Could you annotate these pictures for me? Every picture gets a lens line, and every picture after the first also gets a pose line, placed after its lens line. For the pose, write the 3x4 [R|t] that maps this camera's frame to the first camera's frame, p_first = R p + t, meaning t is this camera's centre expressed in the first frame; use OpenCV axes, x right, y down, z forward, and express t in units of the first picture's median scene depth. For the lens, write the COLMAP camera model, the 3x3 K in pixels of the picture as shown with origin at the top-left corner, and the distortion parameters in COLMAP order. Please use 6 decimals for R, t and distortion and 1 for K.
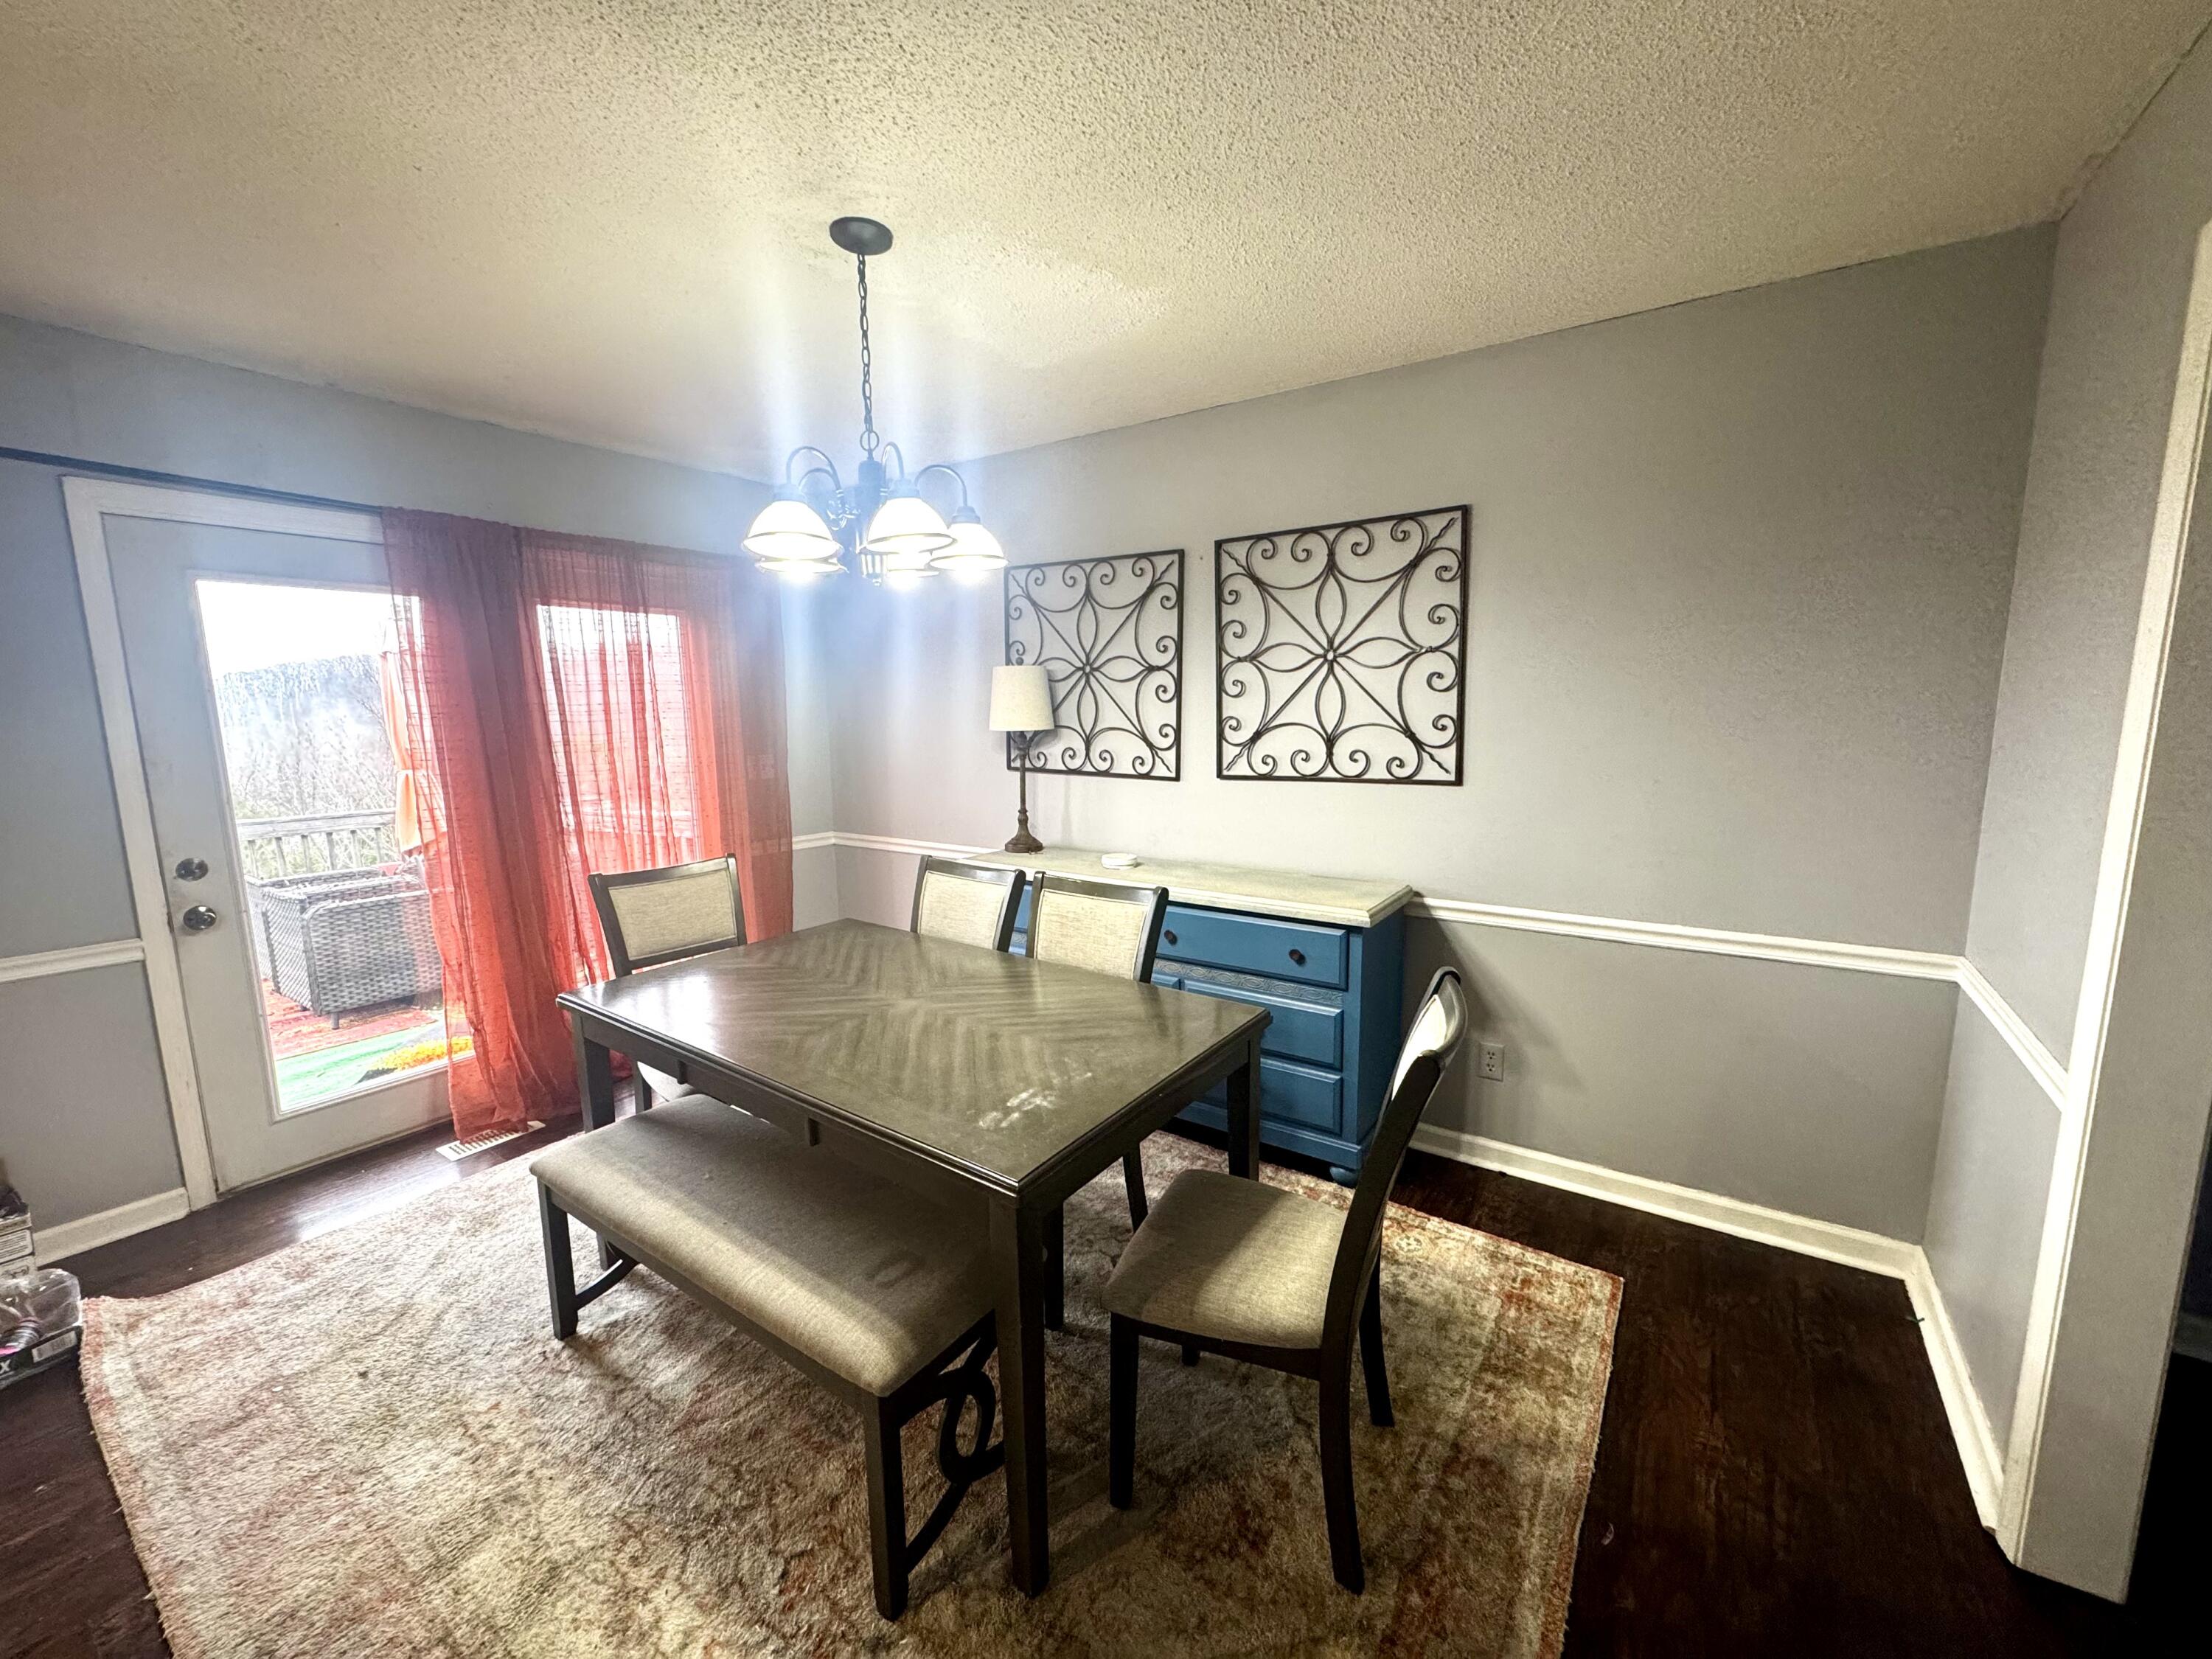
lens RADIAL K [[880.6, 0, 1102.1], [0, 880.6, 834.2], [0, 0, 1]] dist [-0.003630, 0.000604]
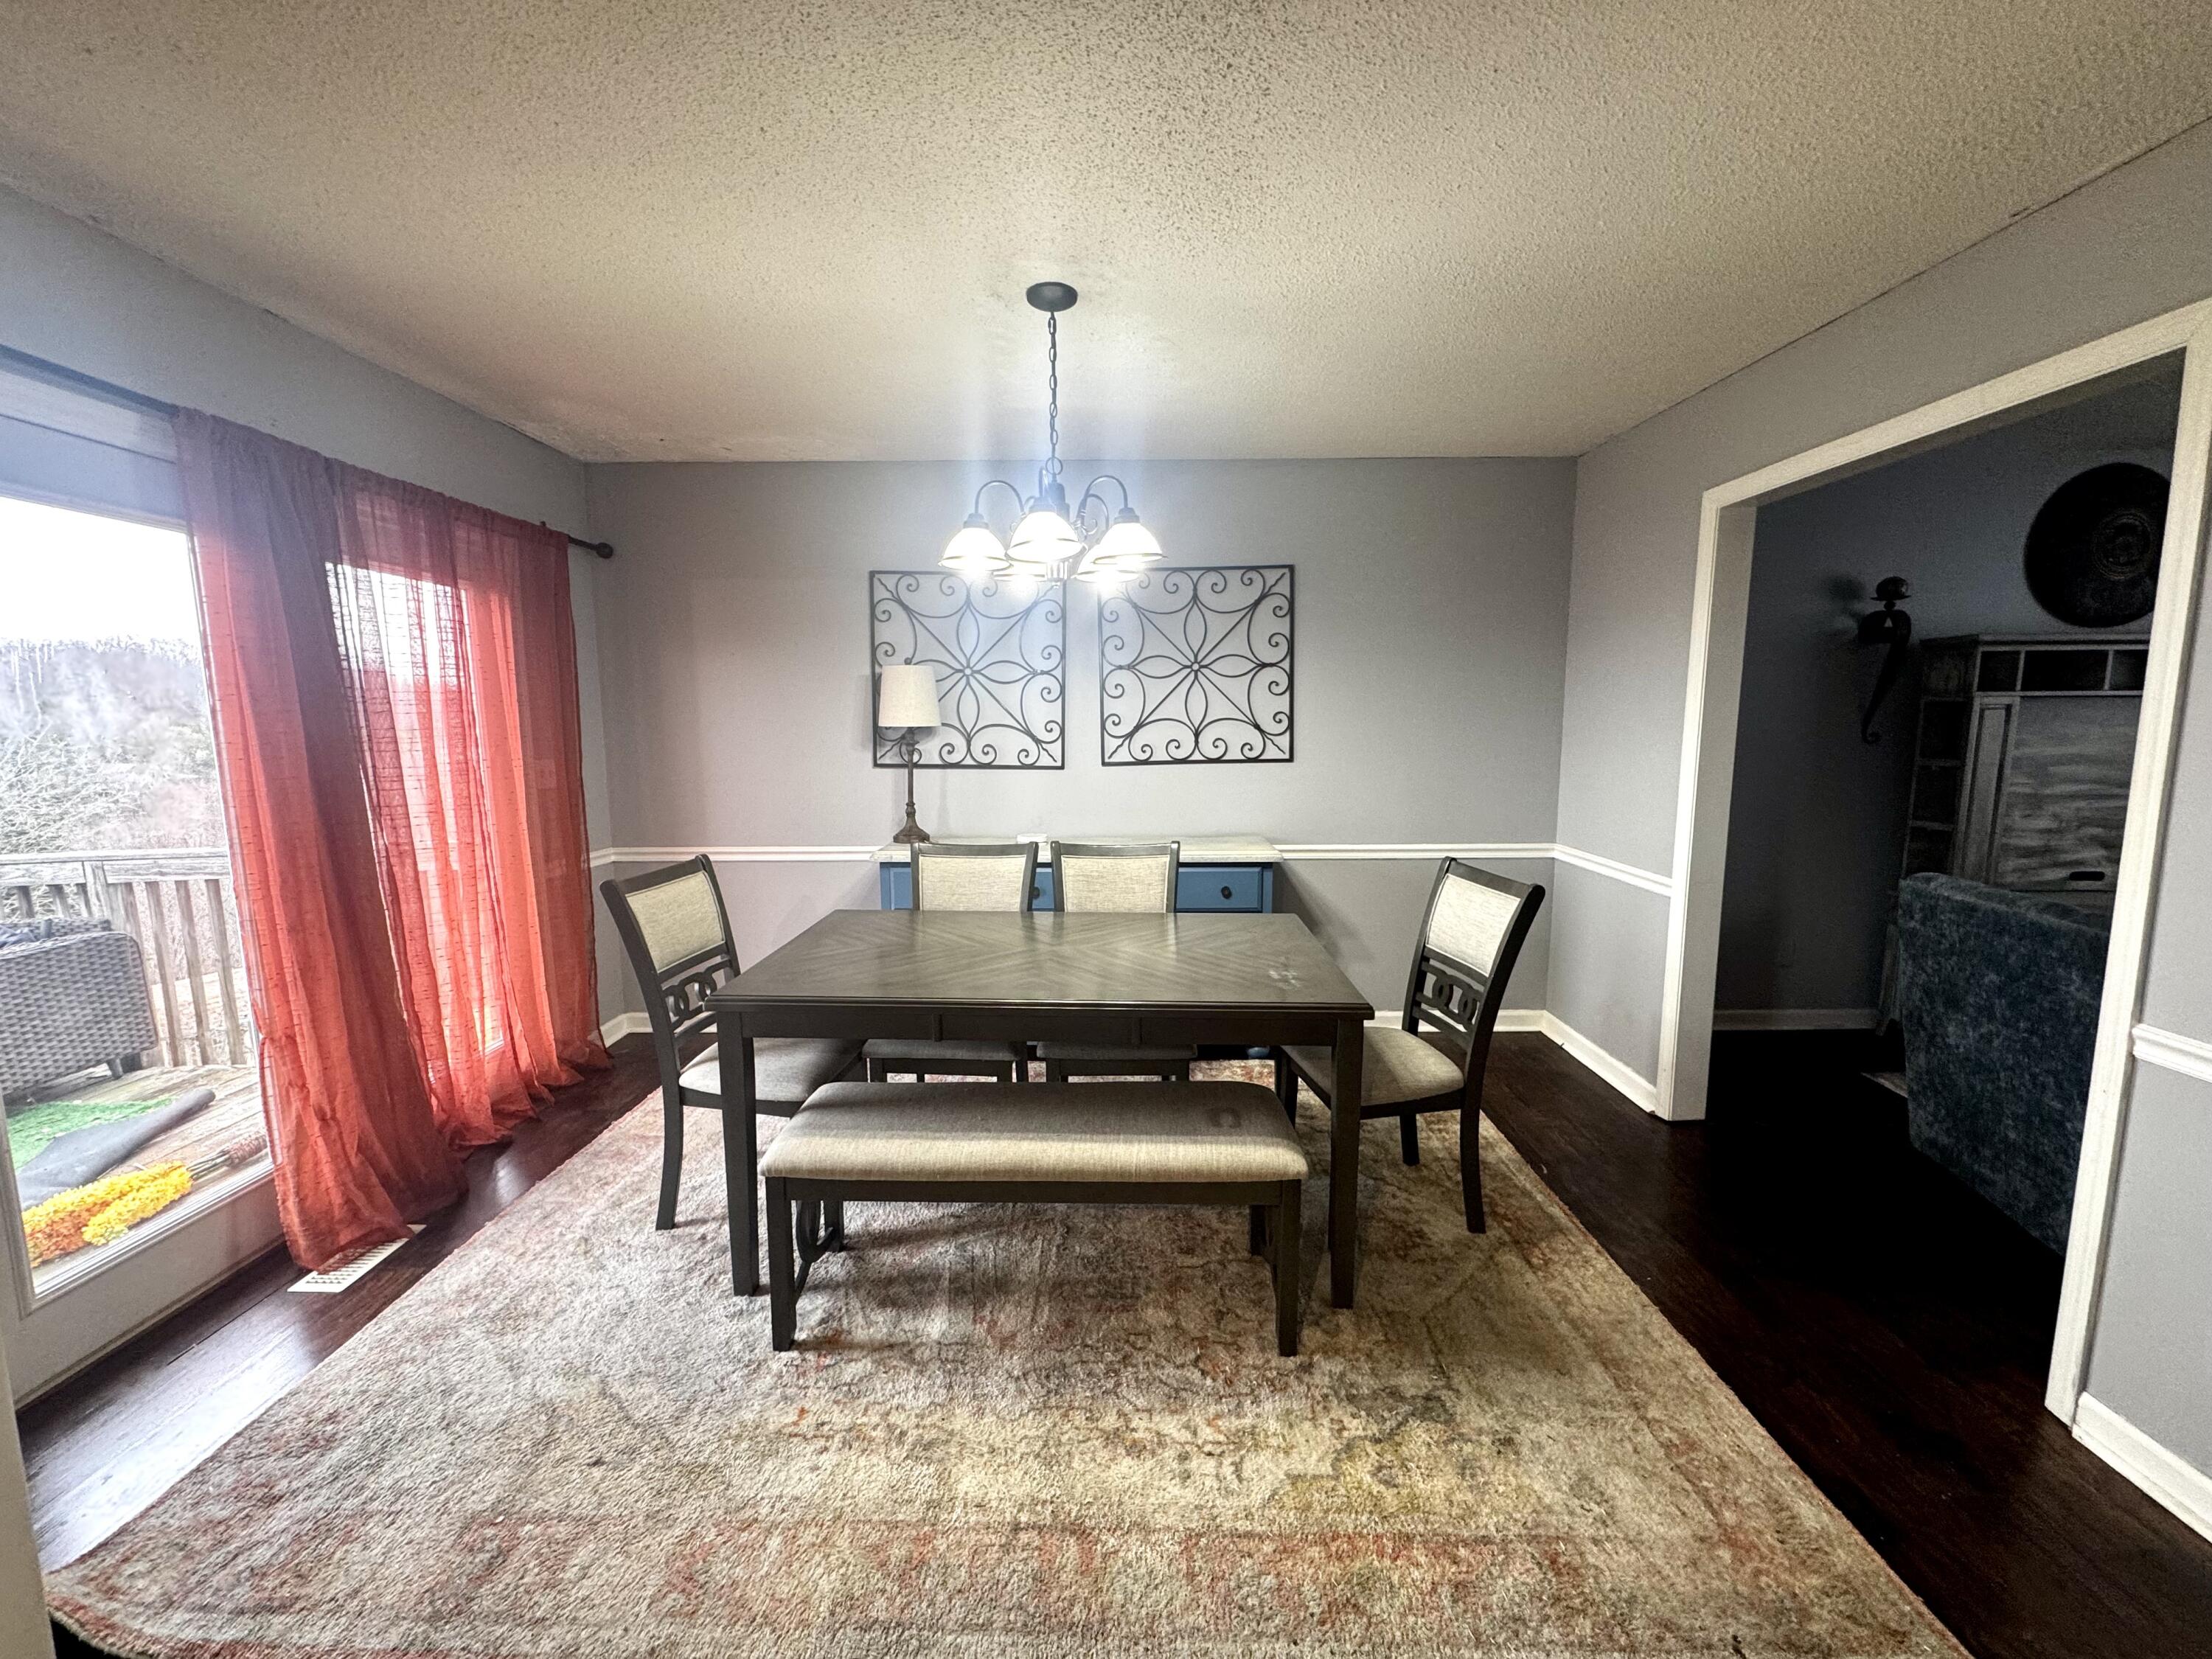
lens RADIAL K [[880.6, 0, 1108.4], [0, 880.6, 831.7], [0, 0, 1]] dist [-0.003630, 0.000604]
pose [[0.828581, -0.065284, 0.556051, -0.602073], [0.079179, 0.996860, -0.000949, 0.033023], [-0.554243, 0.044814, 0.831148, -0.004186]]
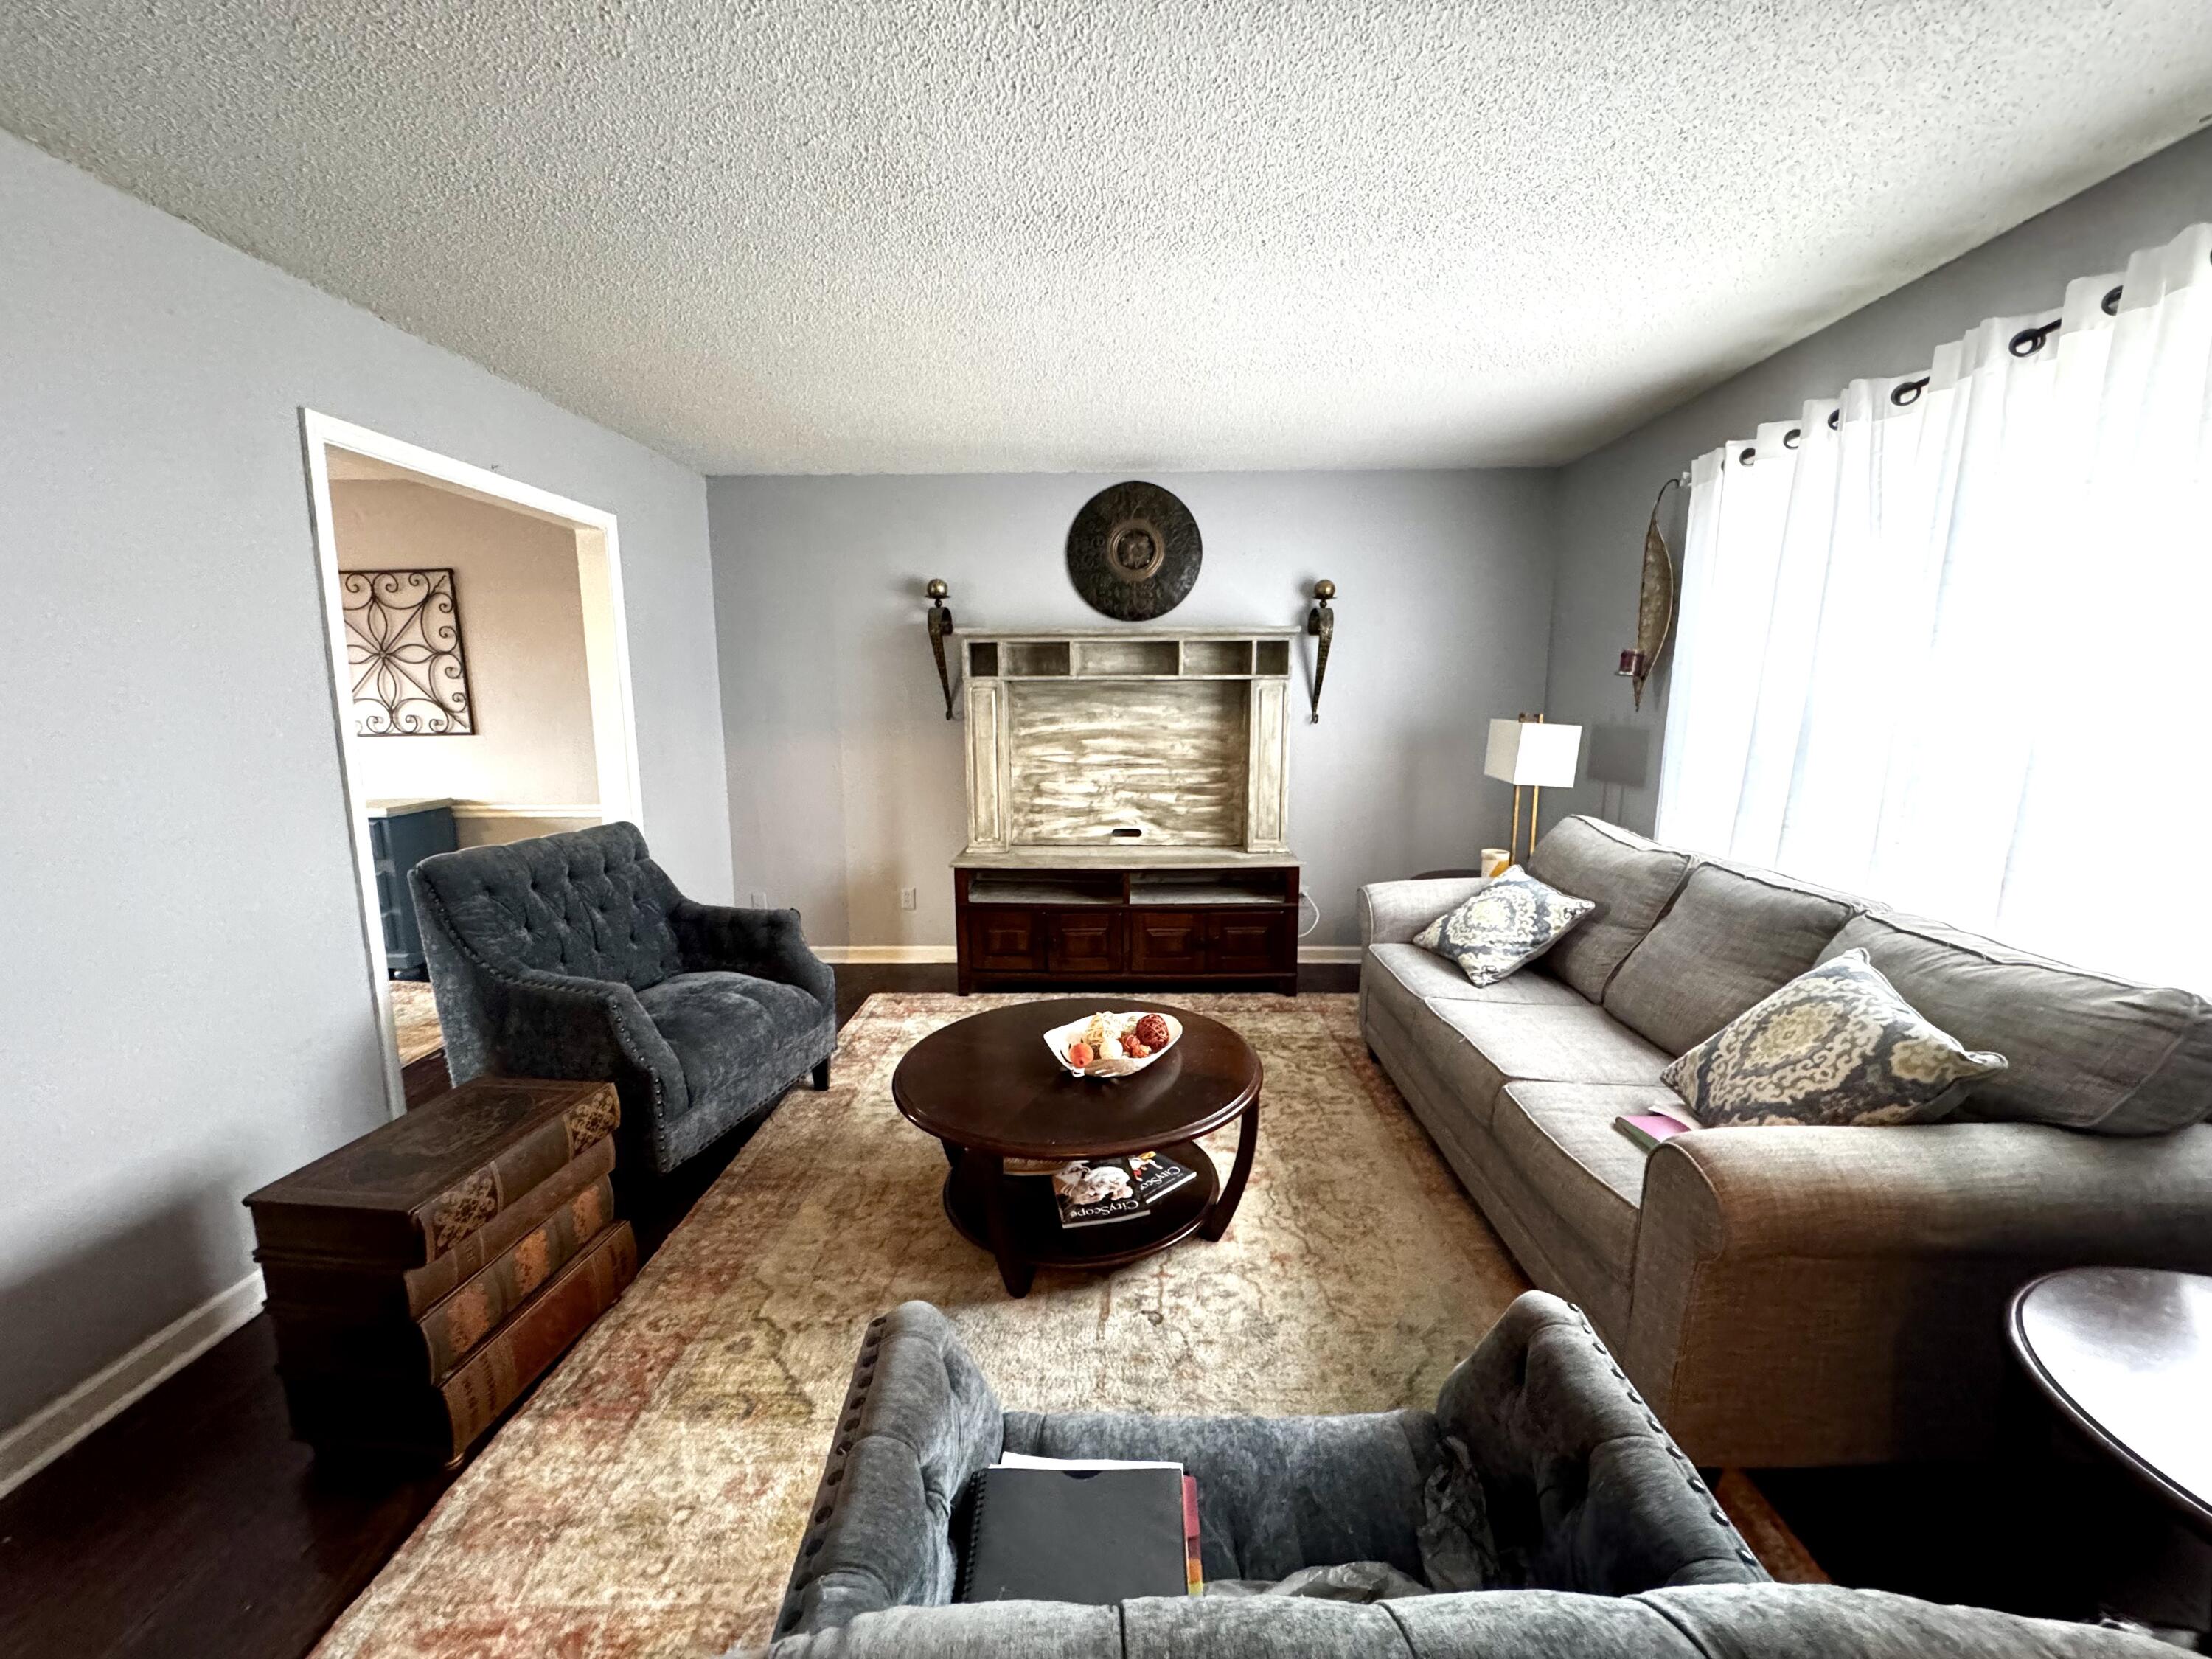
lens RADIAL K [[879.9, 0, 1106.8], [0, 879.9, 840.5], [0, 0, 1]] dist [-0.001090, -0.000040]
pose [[0.835315, -0.076703, 0.544395, 0.464586], [0.075980, 0.996824, 0.023864, 0.188629], [-0.544496, 0.021429, 0.838489, -1.012585]]
